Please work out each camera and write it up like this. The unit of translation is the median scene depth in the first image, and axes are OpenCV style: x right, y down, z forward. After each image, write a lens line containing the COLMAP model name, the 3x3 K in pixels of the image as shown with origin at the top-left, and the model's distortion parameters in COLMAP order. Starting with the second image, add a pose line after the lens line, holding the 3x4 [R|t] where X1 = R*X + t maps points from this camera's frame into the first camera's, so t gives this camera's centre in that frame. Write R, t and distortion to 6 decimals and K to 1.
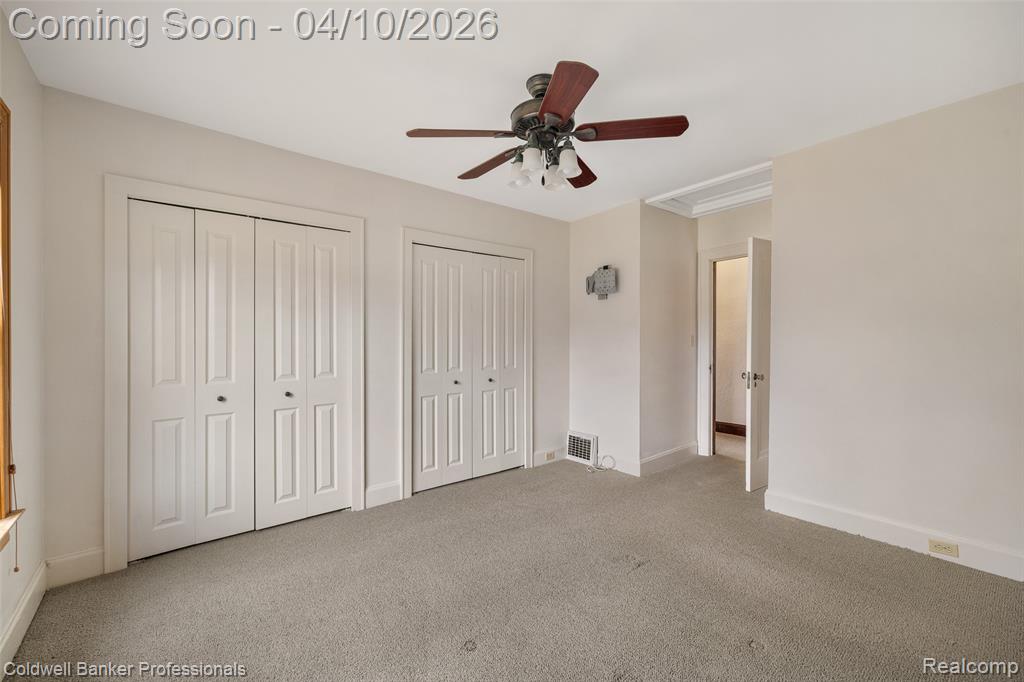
lens RADIAL K [[410.9, 0, 515.7], [0, 410.9, 338.8], [0, 0, 1]] dist [0.002250, -0.000053]
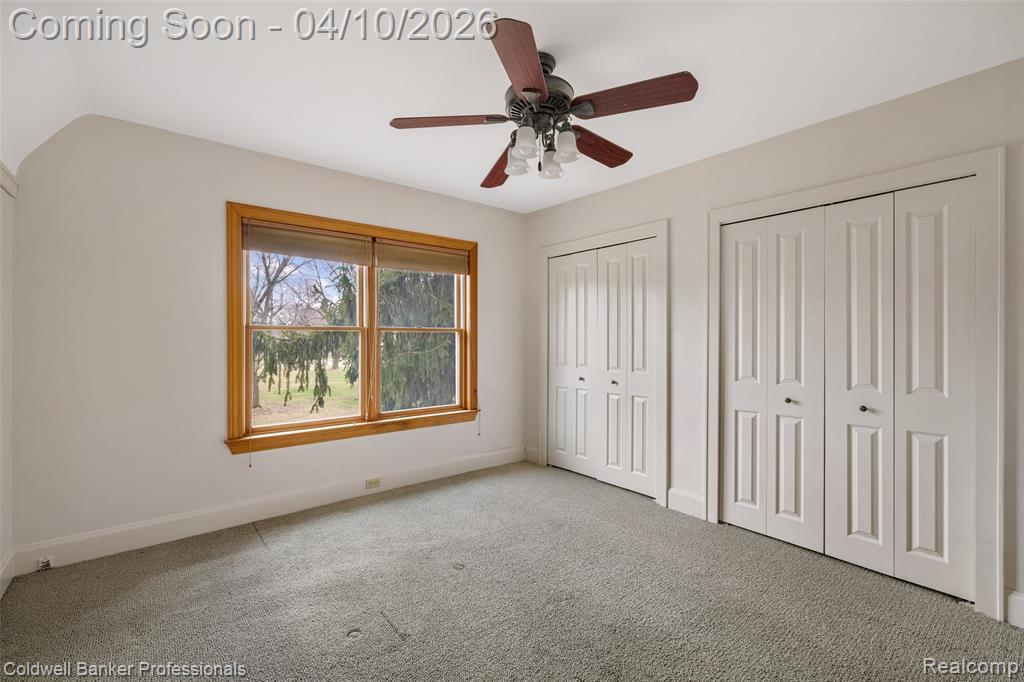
lens RADIAL K [[441.2, 0, 481.9], [0, 441.2, 339.7], [0, 0, 1]] dist [0.004133, -0.000314]
pose [[-0.029236, 0.001005, -0.999572, 0.661664], [-0.005210, 0.999986, 0.001157, 0.004092], [0.999559, 0.005242, -0.029230, 0.526309]]
